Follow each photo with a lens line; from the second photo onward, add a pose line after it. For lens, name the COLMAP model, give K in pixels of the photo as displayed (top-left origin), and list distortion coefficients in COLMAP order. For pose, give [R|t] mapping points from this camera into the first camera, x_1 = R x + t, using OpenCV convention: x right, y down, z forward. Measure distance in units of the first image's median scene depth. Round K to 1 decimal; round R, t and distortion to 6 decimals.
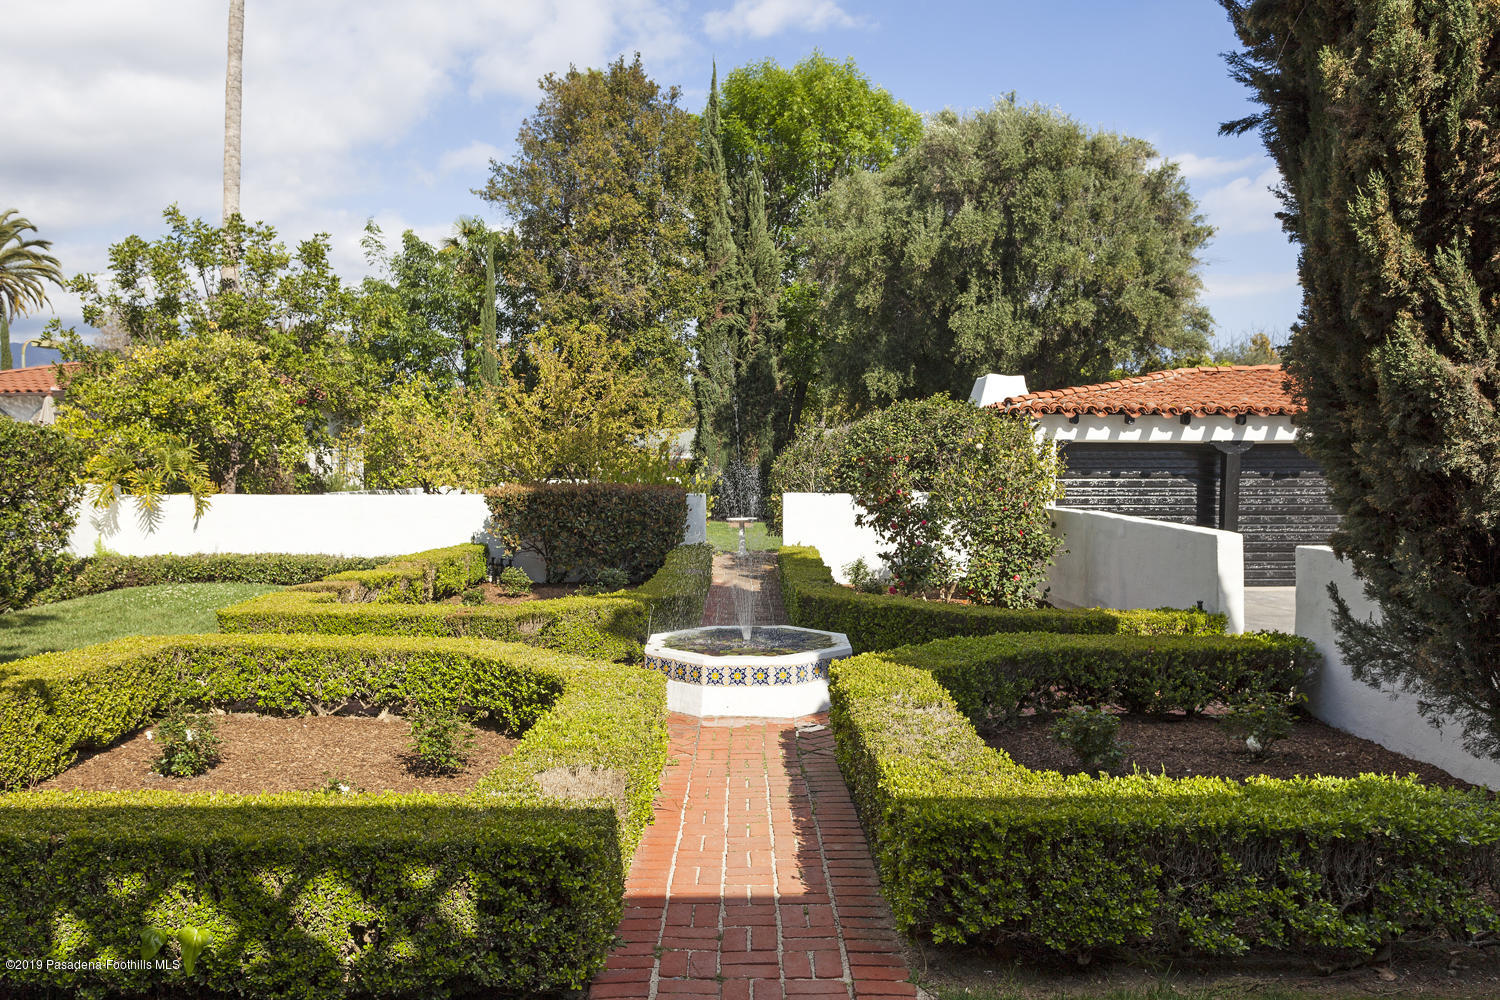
lens RADIAL K [[1126.8, 0, 750.0], [0, 1126.8, 500.0], [0, 0, 1]] dist [-0.005362, 0.000883]
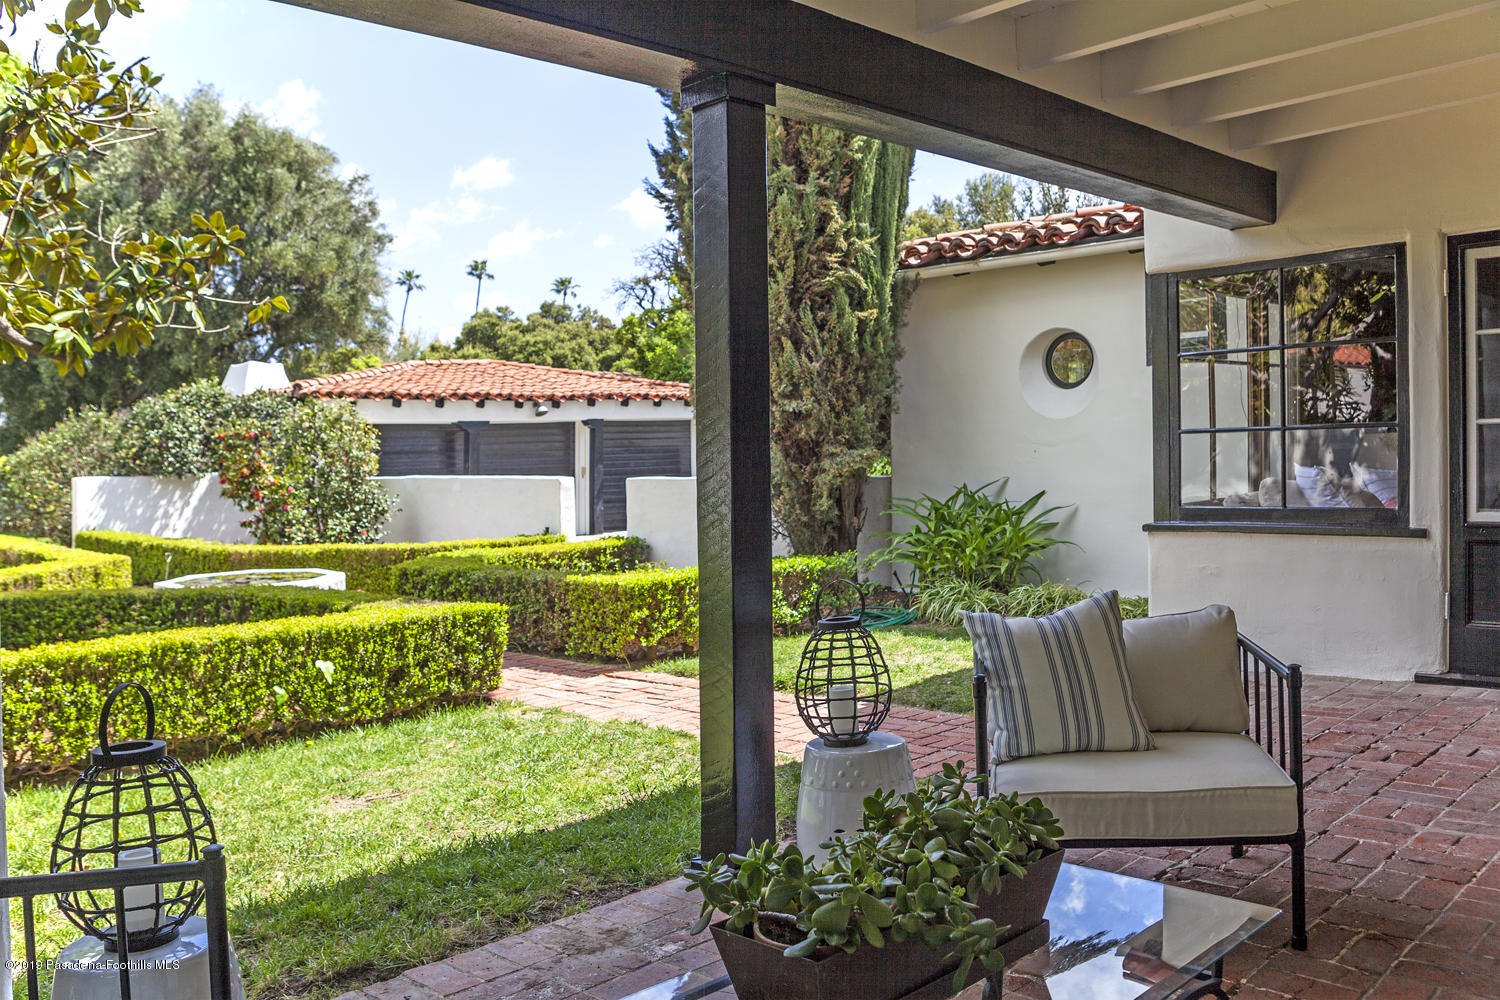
lens RADIAL K [[1234.9, 0, 751.5], [0, 1234.9, 447.3], [0, 0, 1]] dist [-0.058260, 0.003713]
pose [[0.721917, -0.019791, 0.691697, -0.184394], [0.052377, 0.998286, -0.026101, 0.017364], [-0.689995, 0.055072, 0.721716, -0.109649]]
